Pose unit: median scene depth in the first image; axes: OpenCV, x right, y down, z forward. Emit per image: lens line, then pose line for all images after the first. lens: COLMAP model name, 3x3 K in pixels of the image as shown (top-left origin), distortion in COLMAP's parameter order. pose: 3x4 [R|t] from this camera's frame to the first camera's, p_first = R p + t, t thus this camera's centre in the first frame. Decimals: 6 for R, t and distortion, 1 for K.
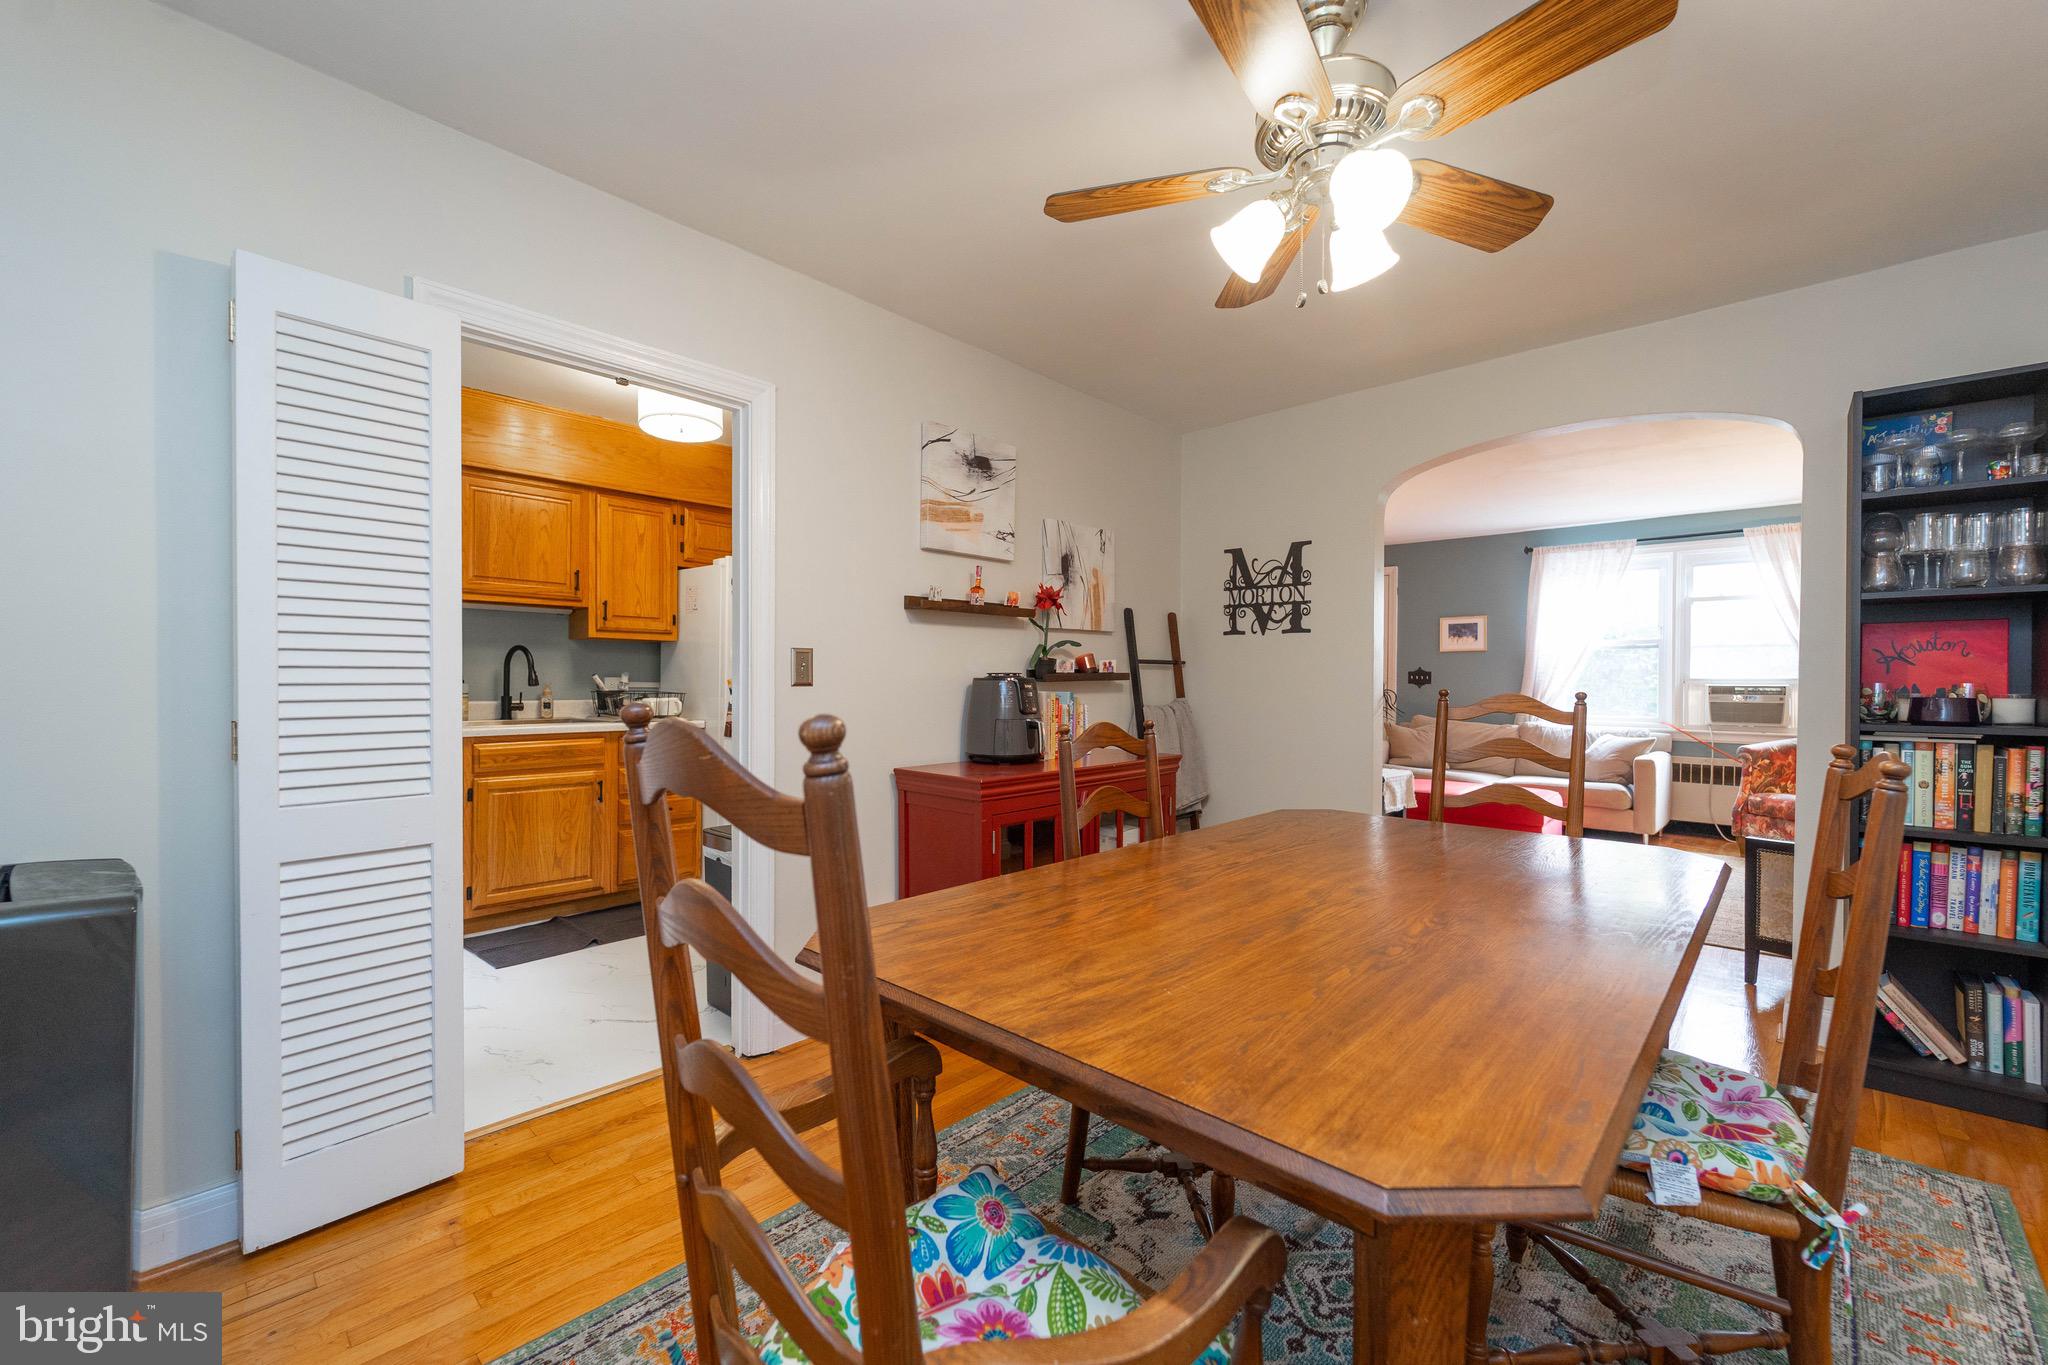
lens RADIAL K [[817.1, 0, 1062.1], [0, 817.1, 688.9], [0, 0, 1]] dist [-0.001268, -0.000371]
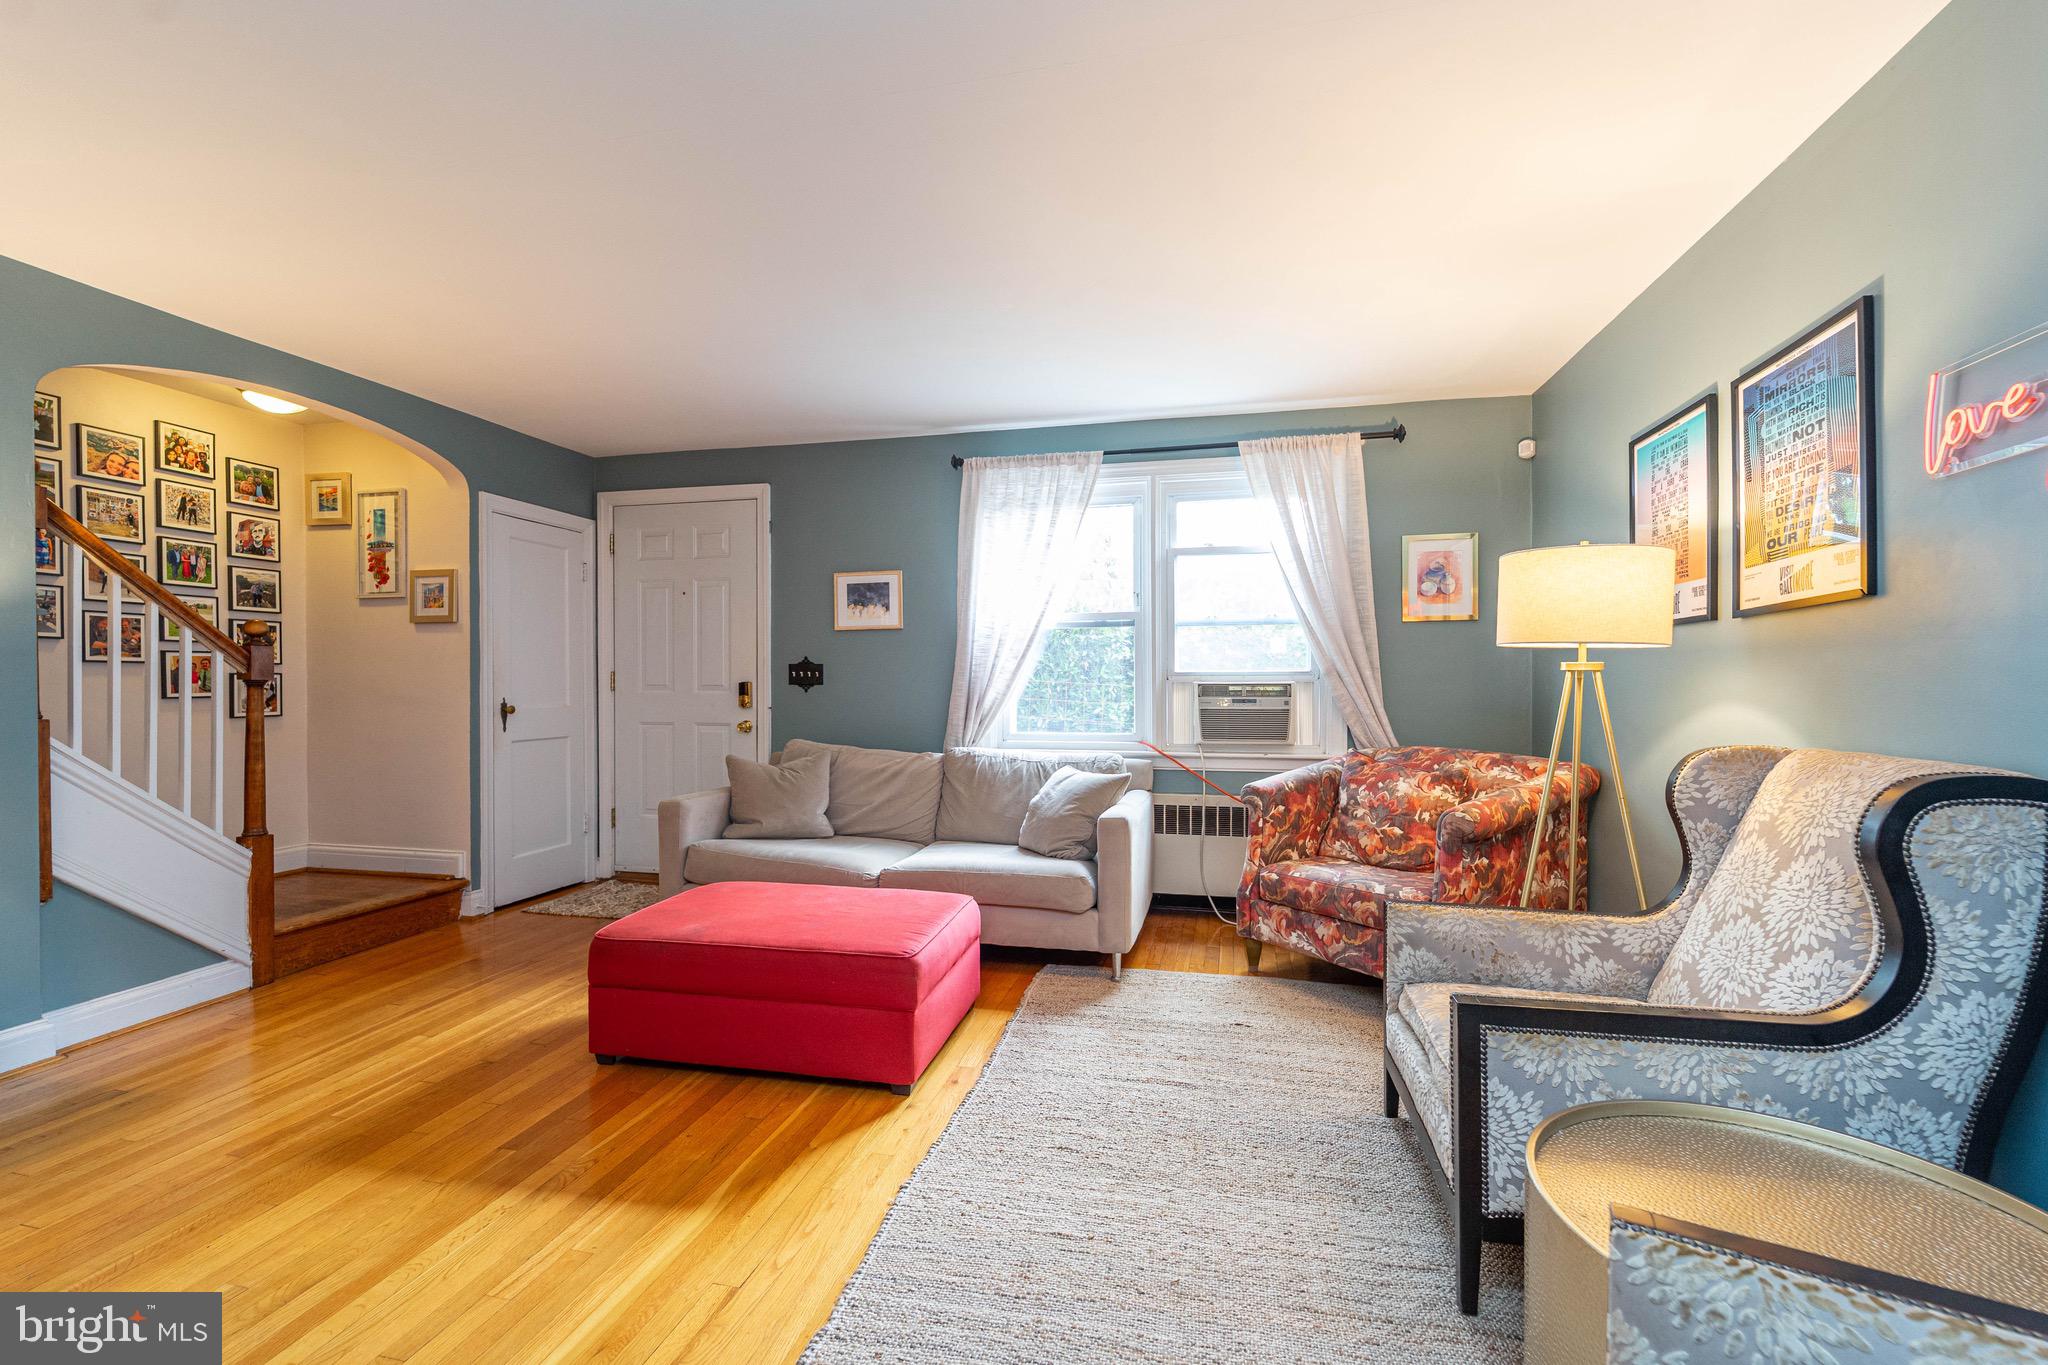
lens RADIAL K [[819.1, 0, 1029.7], [0, 819.1, 692.0], [0, 0, 1]] dist [0.000127, -0.000588]
pose [[0.880735, -0.012678, 0.473440, 0.365107], [0.012350, 0.999917, 0.003802, -0.001180], [-0.473449, 0.002498, 0.880818, 0.488602]]
